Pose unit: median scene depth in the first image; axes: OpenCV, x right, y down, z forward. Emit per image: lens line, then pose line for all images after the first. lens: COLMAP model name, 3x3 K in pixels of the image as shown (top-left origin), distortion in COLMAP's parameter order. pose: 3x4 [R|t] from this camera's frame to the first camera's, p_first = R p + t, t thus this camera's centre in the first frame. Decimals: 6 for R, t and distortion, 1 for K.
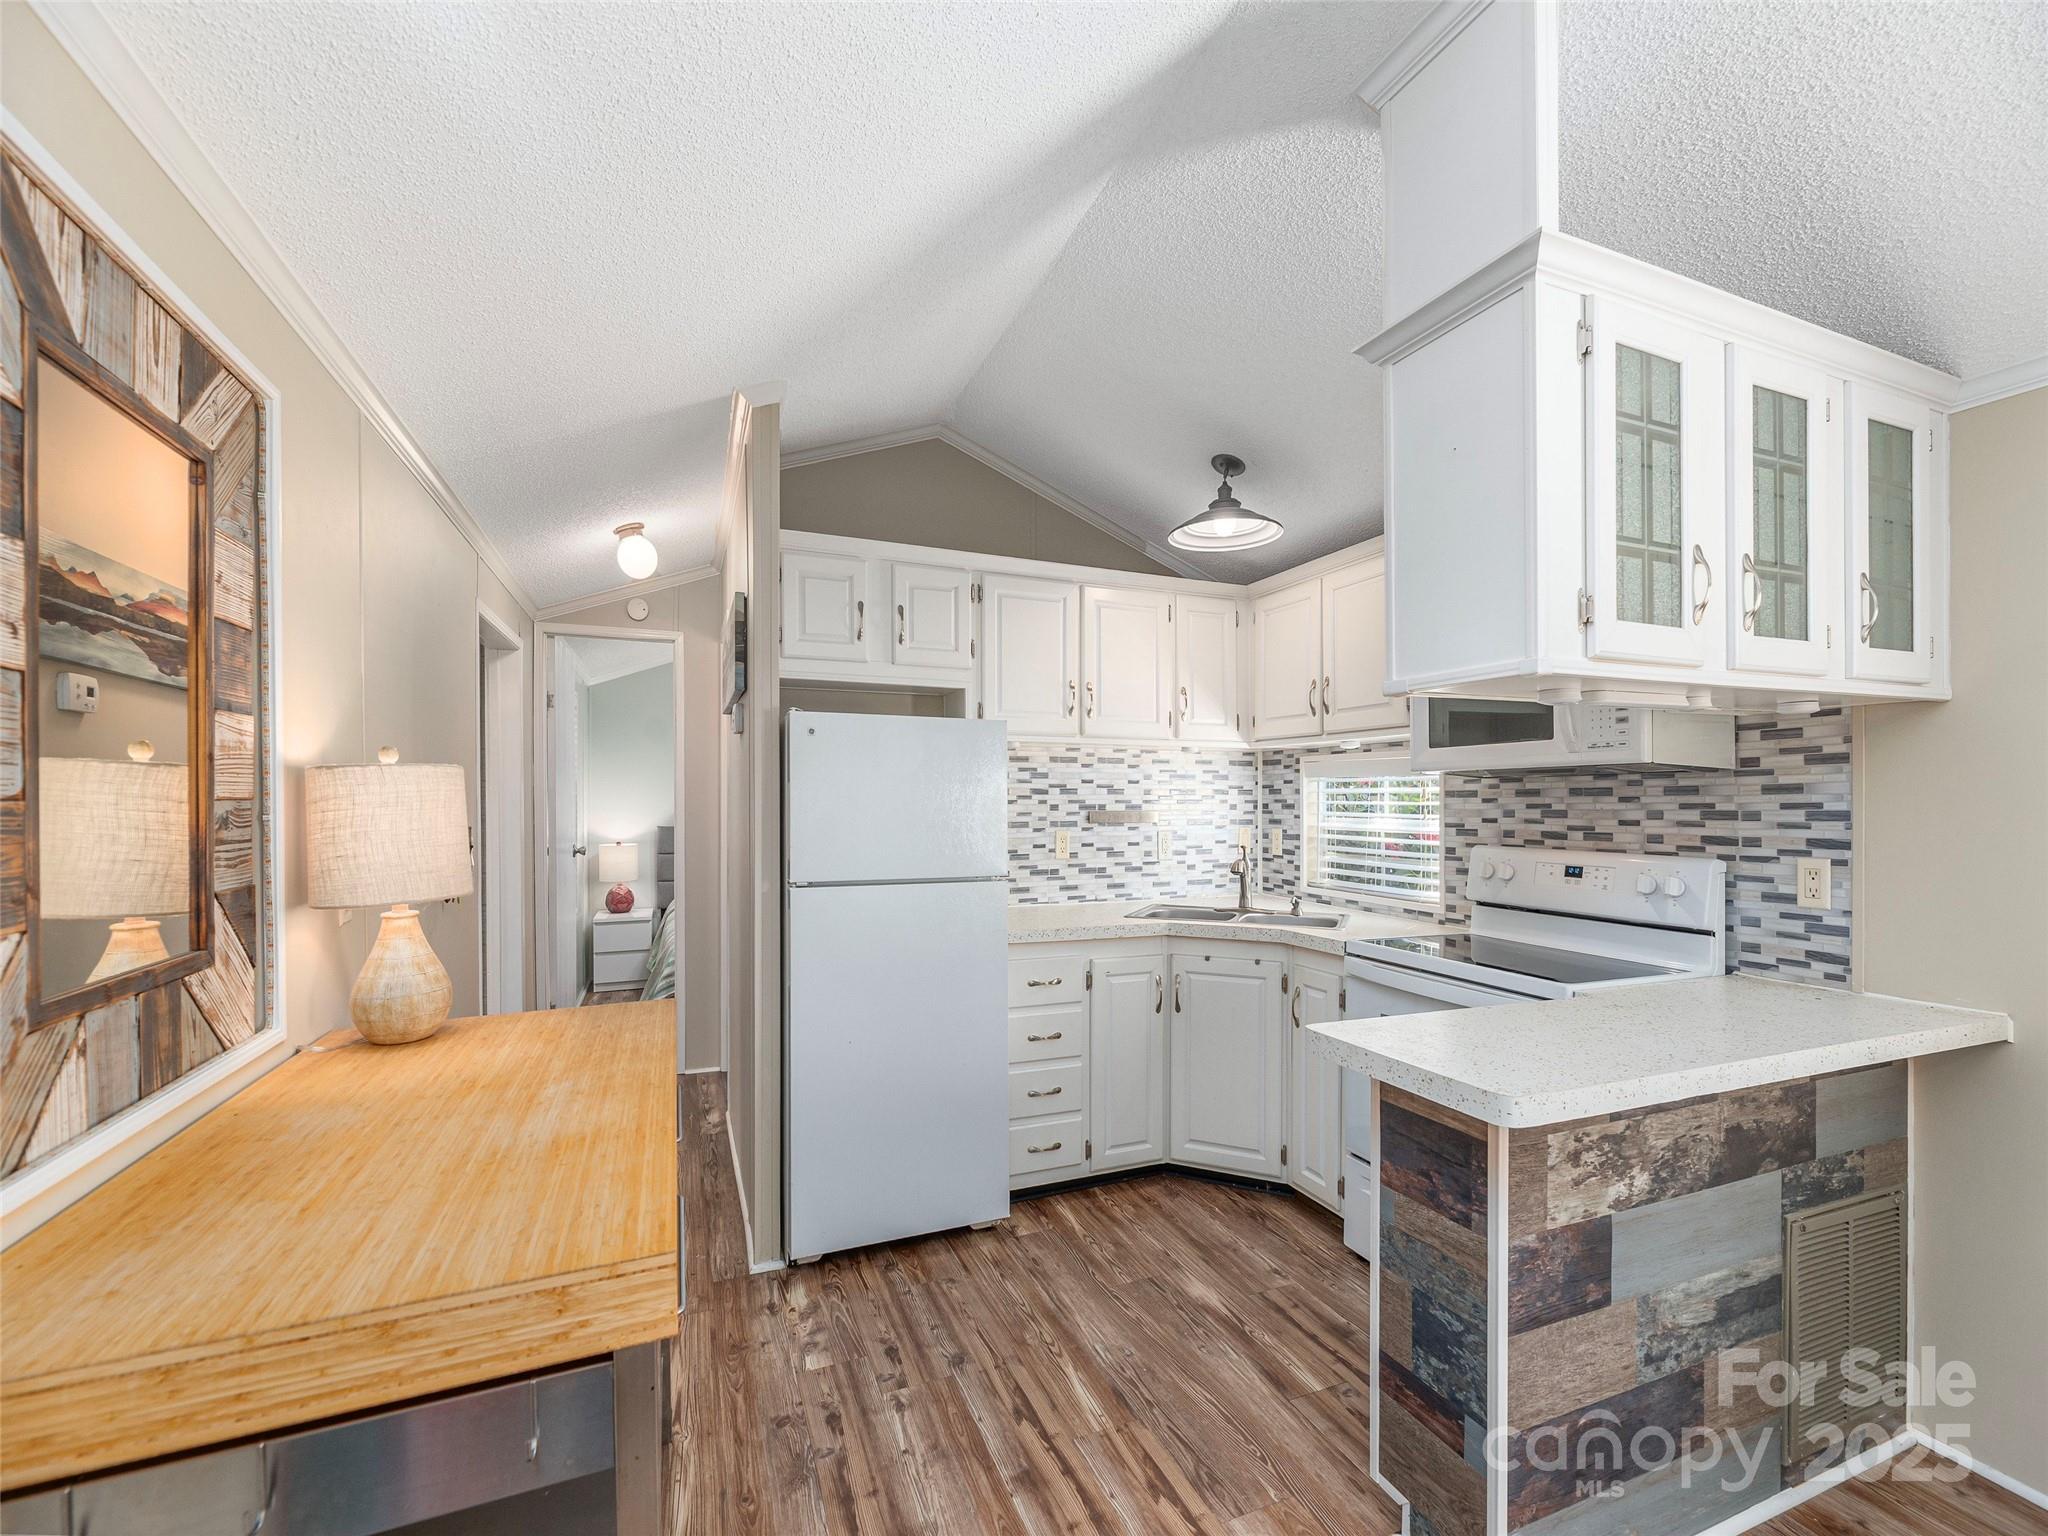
lens RADIAL K [[843.9, 0, 1023.4], [0, 843.9, 802.6], [0, 0, 1]] dist [-0.000904, -0.000065]
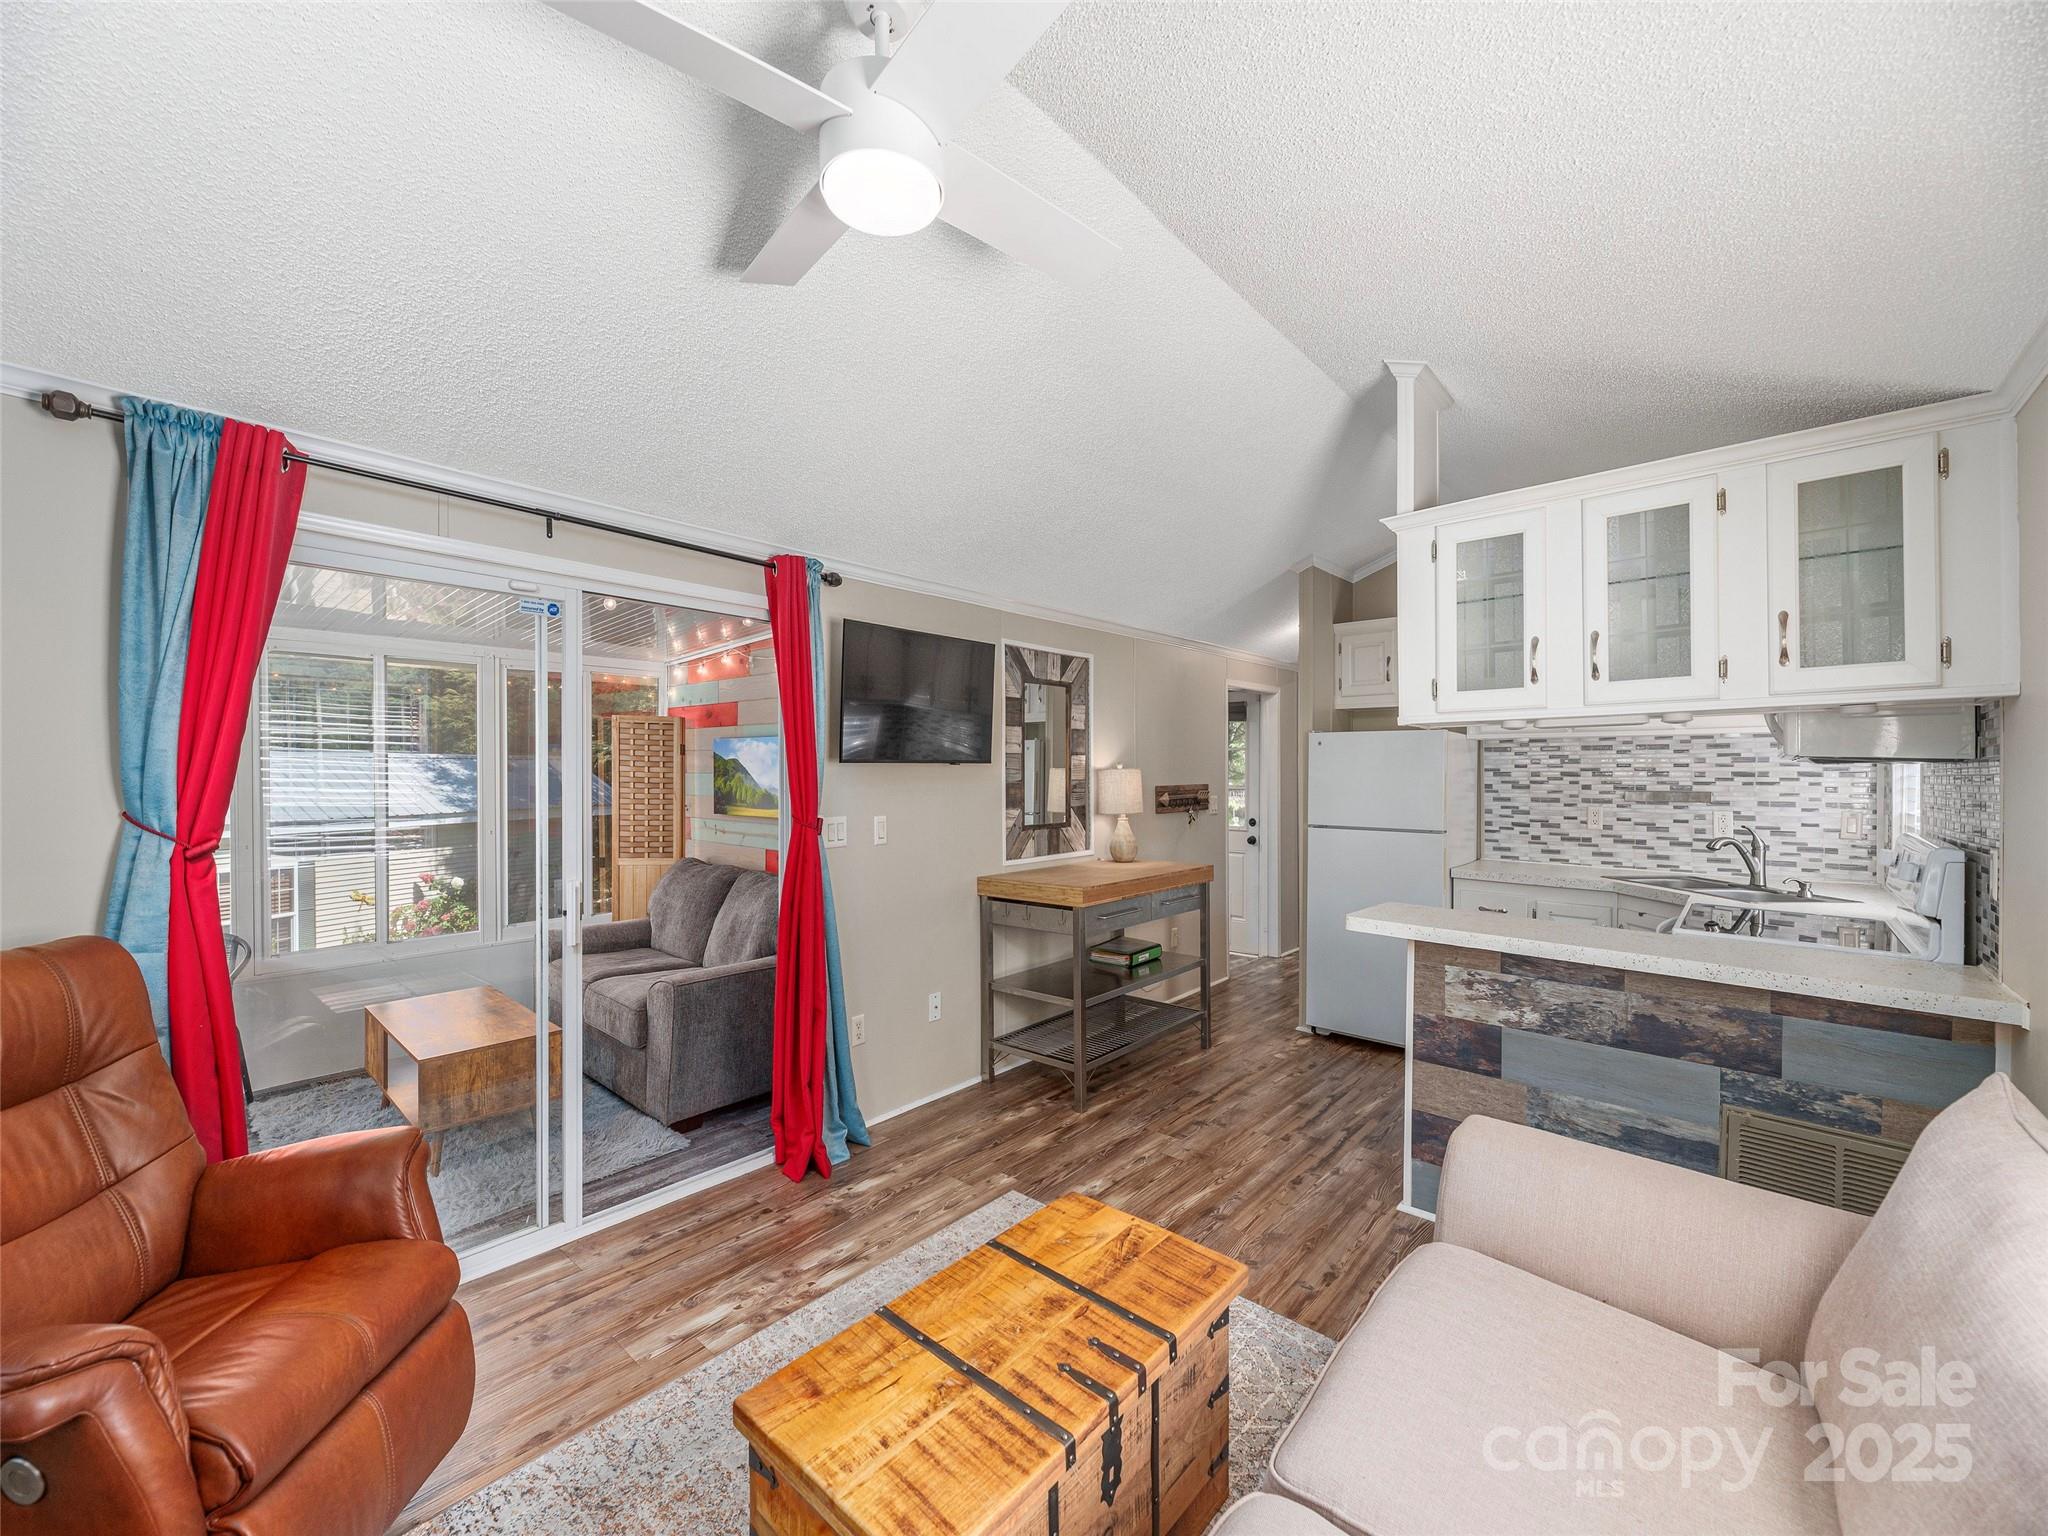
lens RADIAL K [[853.6, 0, 1024.0], [0, 853.6, 768.0], [0, 0, 1]] dist [-0.001400, 0.000084]
pose [[0.444369, -0.003156, -0.895838, 1.588831], [-0.003568, 0.999980, -0.005292, -0.025365], [0.895837, 0.005548, 0.444349, -0.570066]]
